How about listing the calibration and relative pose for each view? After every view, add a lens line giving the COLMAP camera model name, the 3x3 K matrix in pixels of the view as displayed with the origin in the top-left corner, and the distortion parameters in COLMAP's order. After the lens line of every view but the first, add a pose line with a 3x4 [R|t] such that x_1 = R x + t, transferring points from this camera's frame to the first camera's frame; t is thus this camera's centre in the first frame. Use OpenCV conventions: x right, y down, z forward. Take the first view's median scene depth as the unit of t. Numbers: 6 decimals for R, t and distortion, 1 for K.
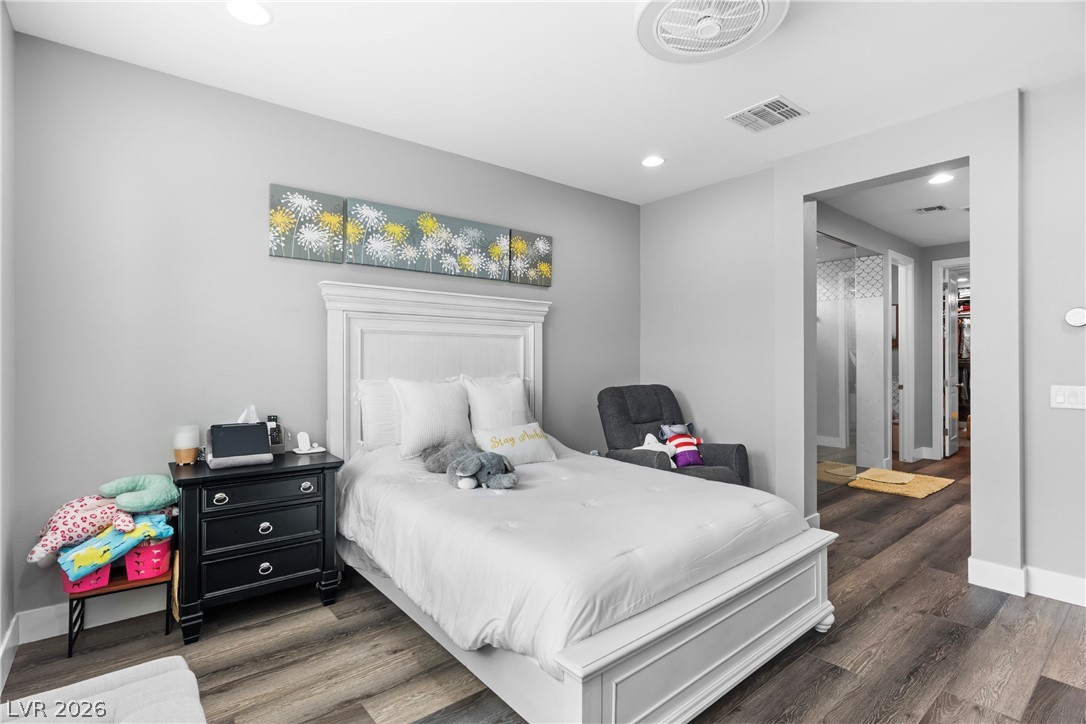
lens RADIAL K [[543.2, 0, 539.8], [0, 543.2, 353.9], [0, 0, 1]] dist [-0.001256, 0.001512]
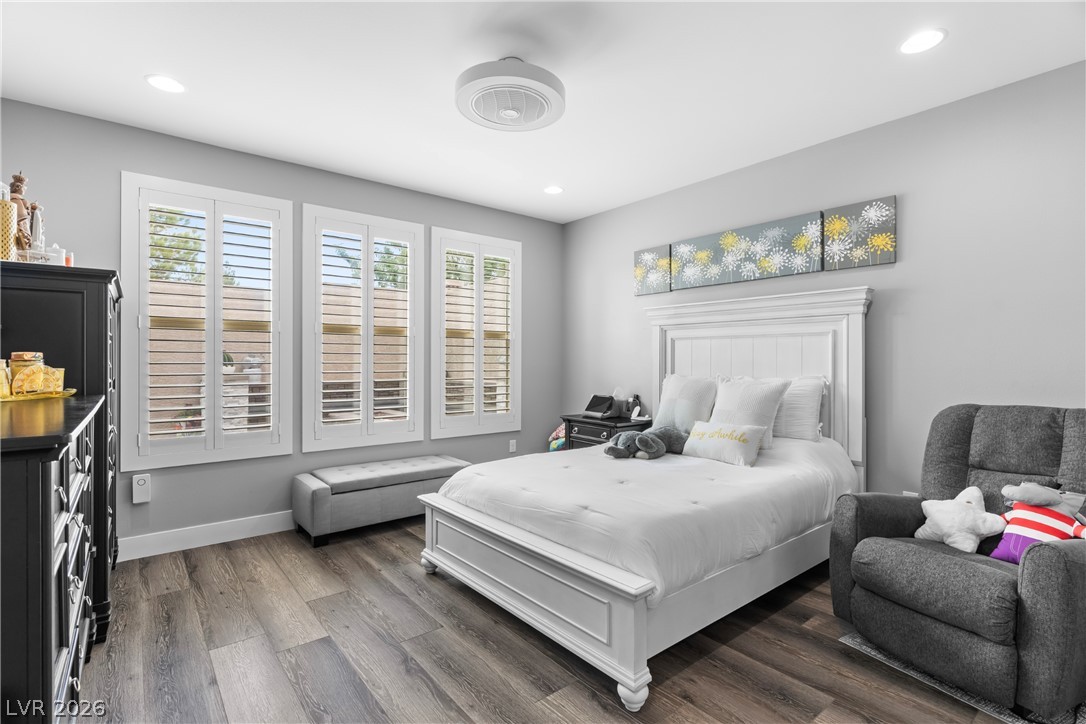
lens RADIAL K [[519.1, 0, 540.2], [0, 519.1, 364.7], [0, 0, 1]] dist [-0.000687, 0.000427]
pose [[-0.033530, 0.009031, -0.999397, 0.867187], [0.008884, 0.999922, 0.008737, 0.007564], [0.999398, -0.008586, -0.033608, 0.616710]]
